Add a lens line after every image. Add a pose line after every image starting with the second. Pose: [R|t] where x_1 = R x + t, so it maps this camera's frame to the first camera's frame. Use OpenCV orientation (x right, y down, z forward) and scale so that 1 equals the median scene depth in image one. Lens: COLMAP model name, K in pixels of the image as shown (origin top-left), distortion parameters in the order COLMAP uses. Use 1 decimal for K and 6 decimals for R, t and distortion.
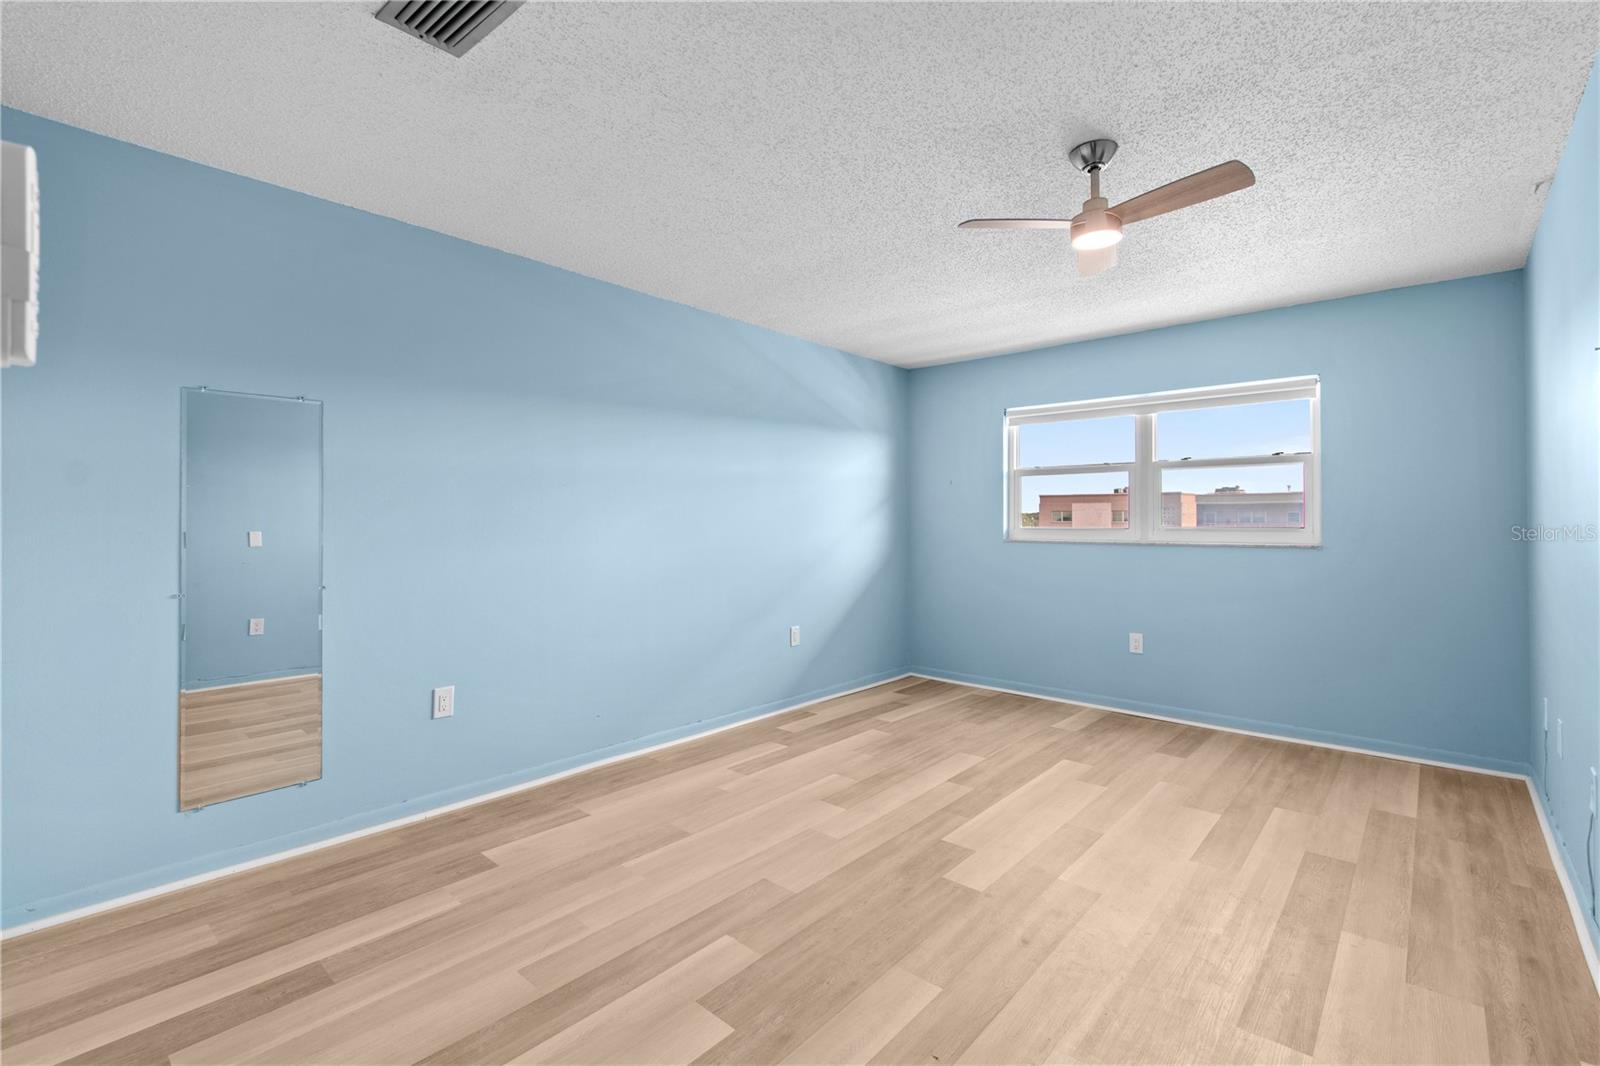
lens RADIAL K [[715.1, 0, 784.8], [0, 715.1, 529.9], [0, 0, 1]] dist [0.009475, -0.003386]
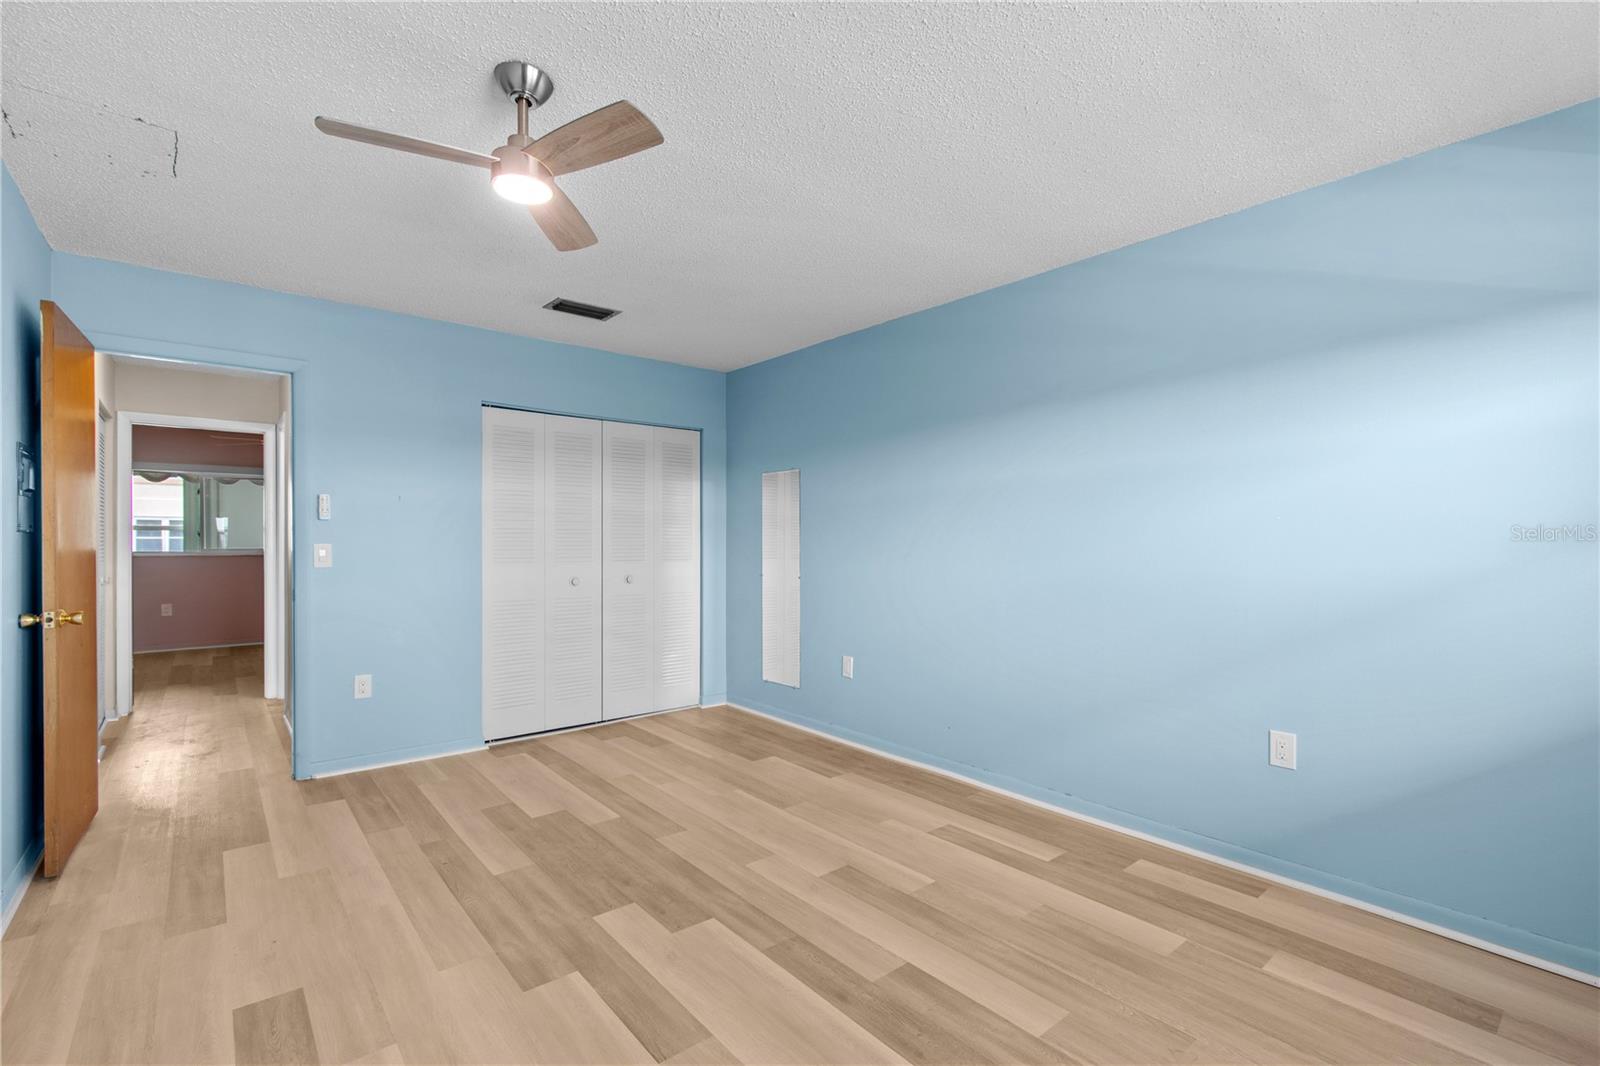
lens RADIAL K [[715.1, 0, 802.9], [0, 715.1, 540.7], [0, 0, 1]] dist [0.009475, -0.003386]
pose [[-0.135556, 0.000223, -0.990770, 0.948604], [-0.013610, 0.999905, 0.002087, -0.010620], [0.990676, 0.013768, -0.135541, 1.111272]]
